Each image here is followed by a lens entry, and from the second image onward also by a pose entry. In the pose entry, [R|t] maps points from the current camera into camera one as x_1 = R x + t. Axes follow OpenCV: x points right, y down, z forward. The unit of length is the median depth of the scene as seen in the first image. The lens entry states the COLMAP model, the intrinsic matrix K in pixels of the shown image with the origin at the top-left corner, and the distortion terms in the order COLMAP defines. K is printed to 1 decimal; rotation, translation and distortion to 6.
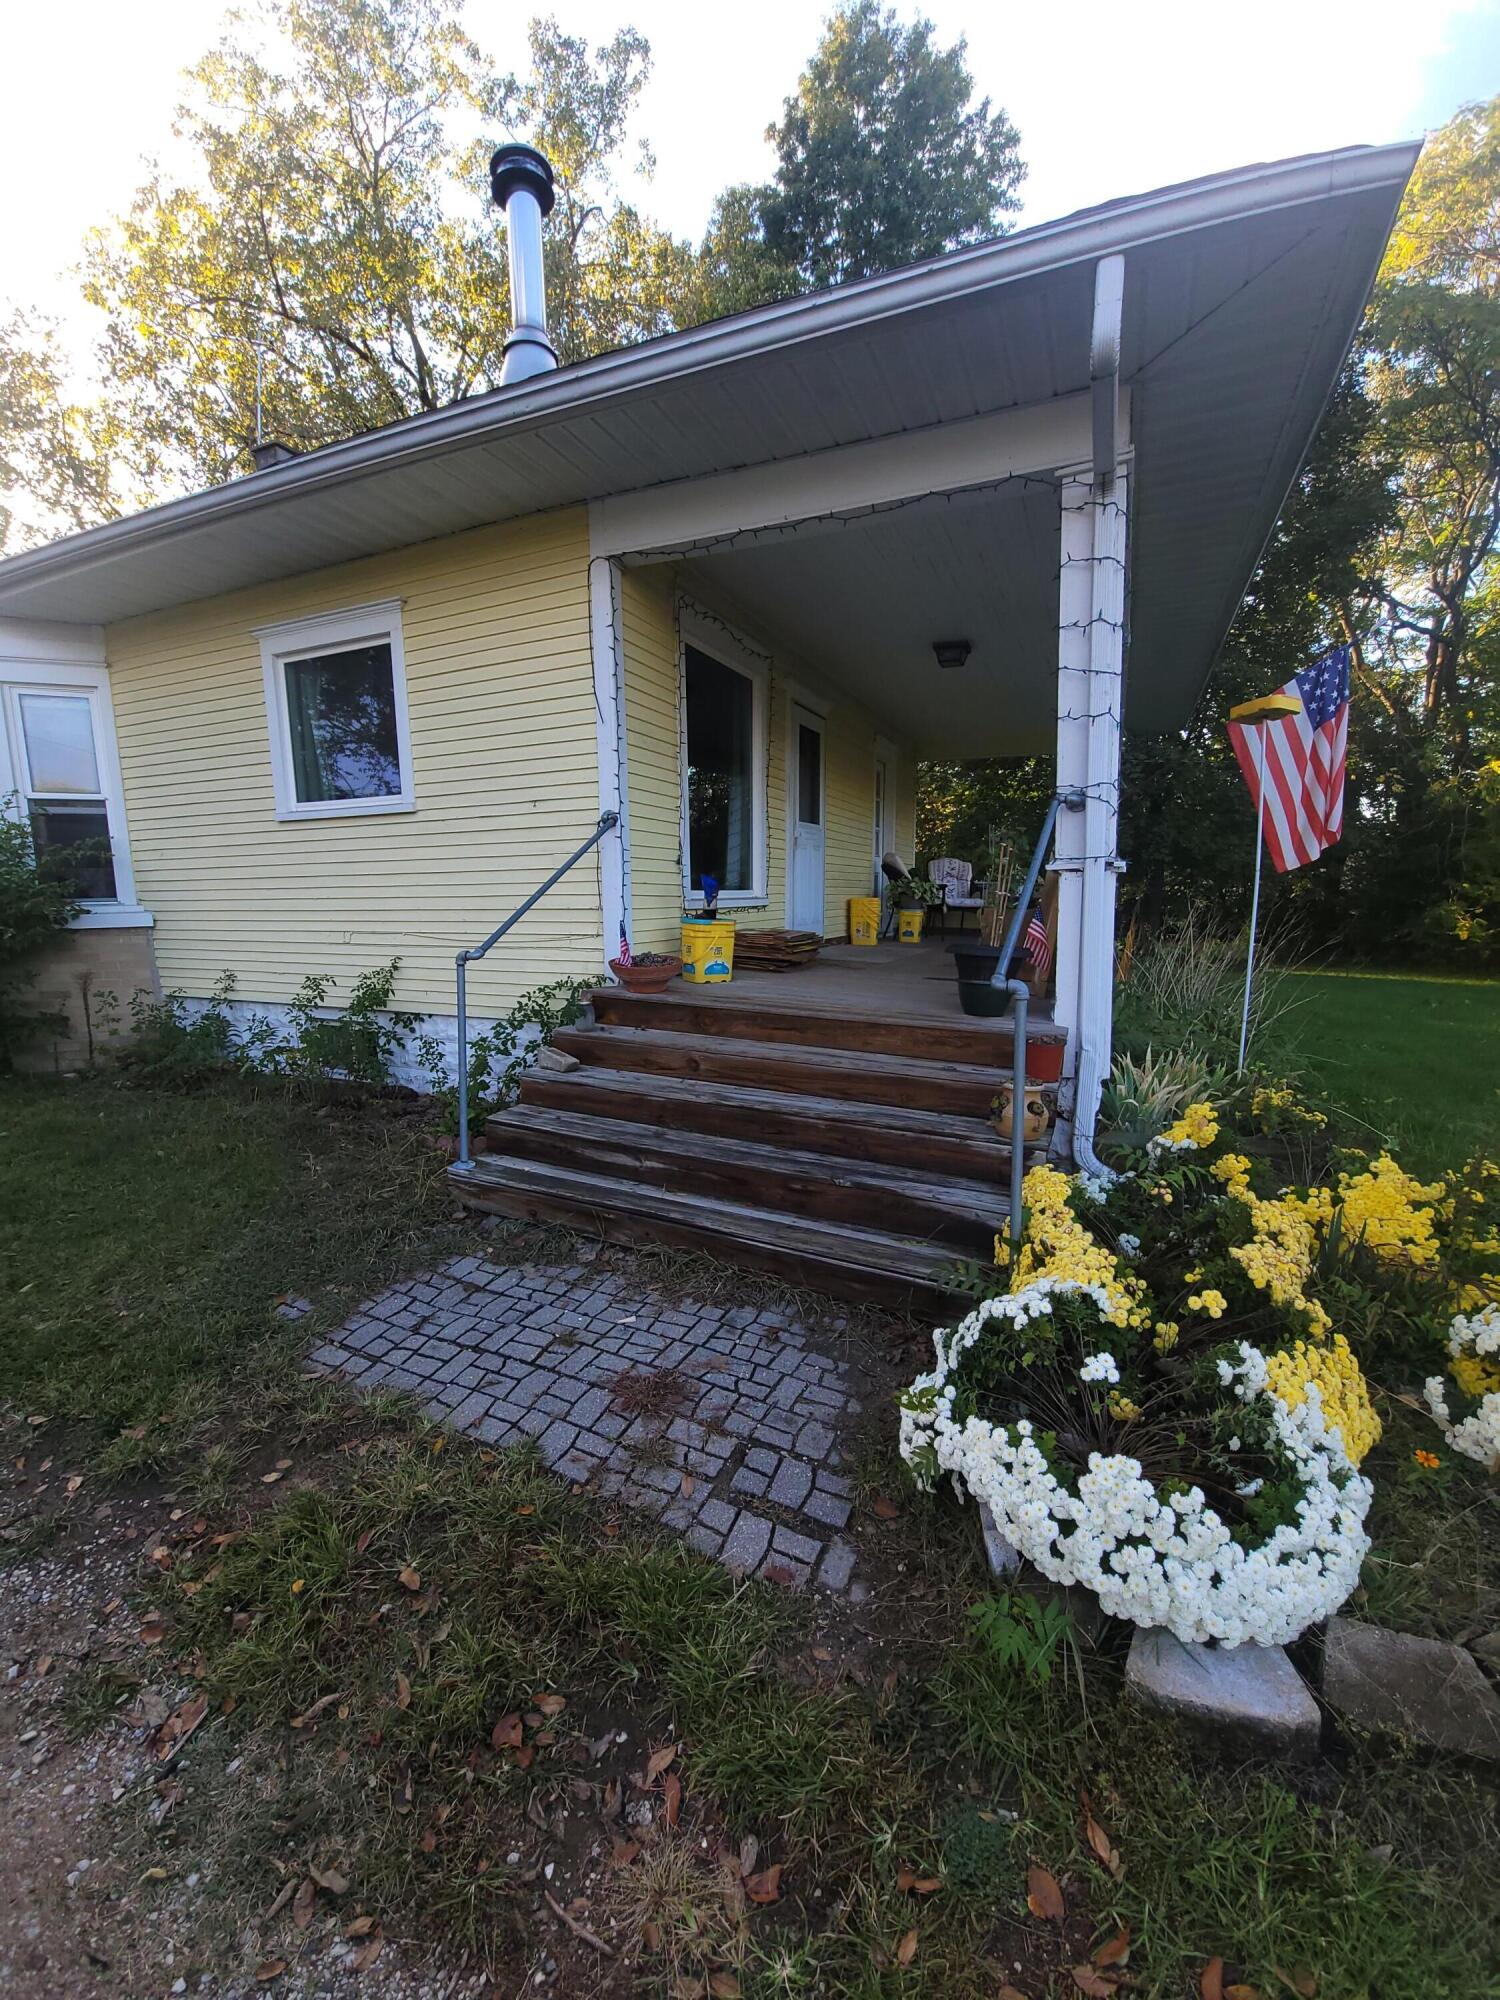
lens RADIAL K [[799.7, 0, 747.2], [0, 799.7, 1003.7], [0, 0, 1]] dist [0.002570, 0.000168]
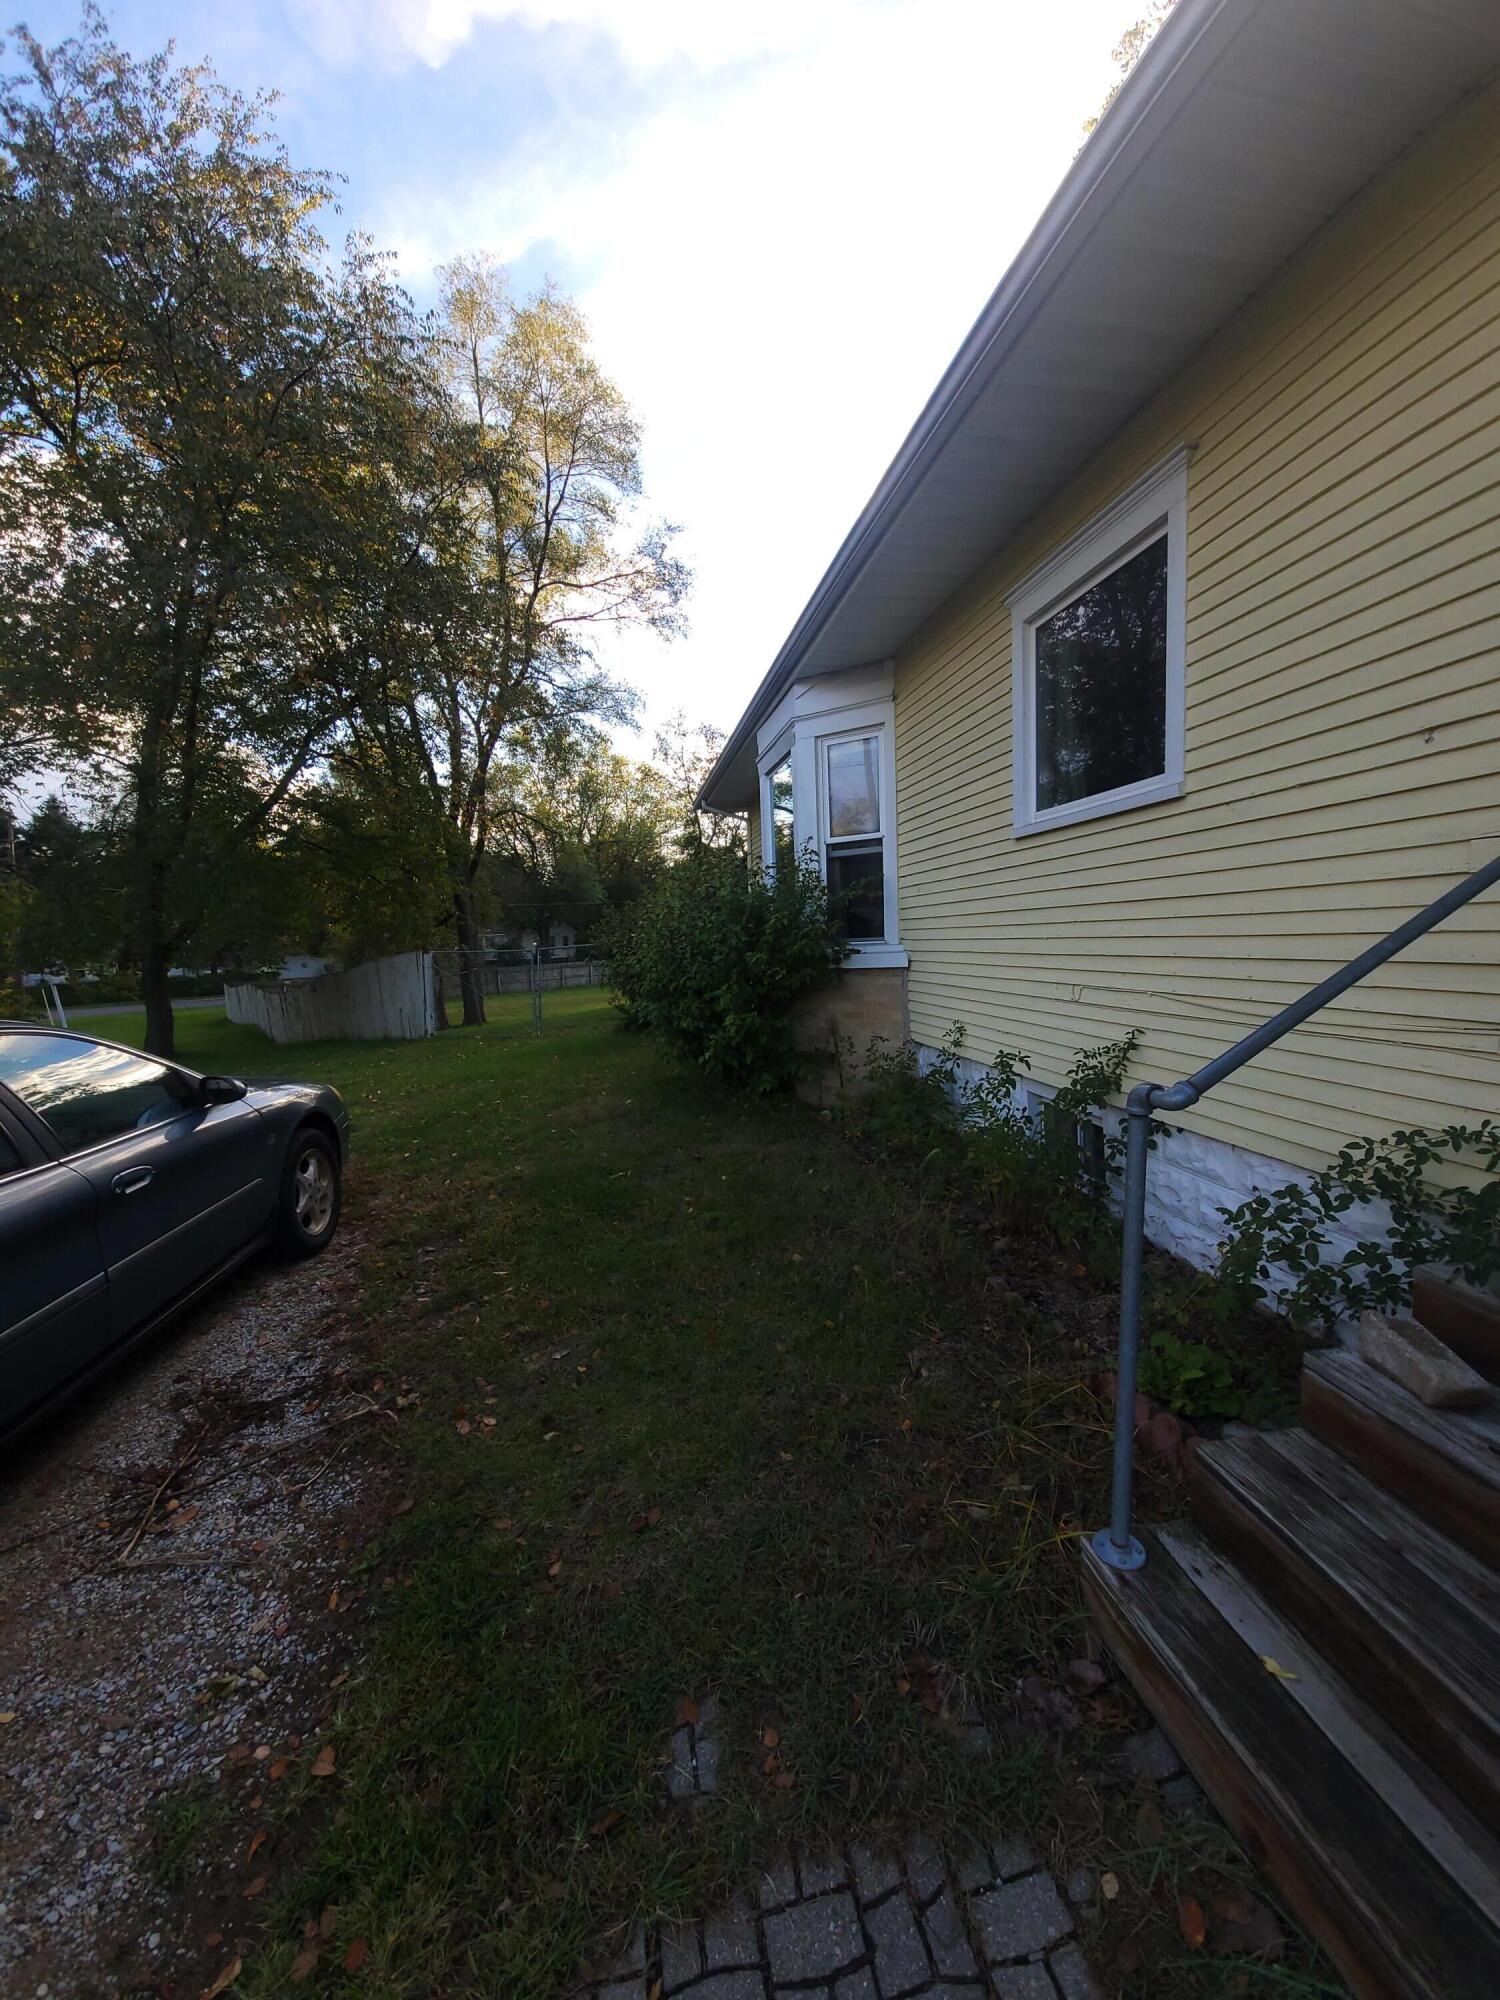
lens RADIAL K [[799.7, 0, 744.8], [0, 799.7, 1007.8], [0, 0, 1]] dist [0.002570, 0.000168]
pose [[0.556492, 0.064830, -0.828320, -0.082143], [-0.087519, 0.995979, 0.019154, -0.059652], [0.826231, 0.061834, 0.559928, 0.379923]]
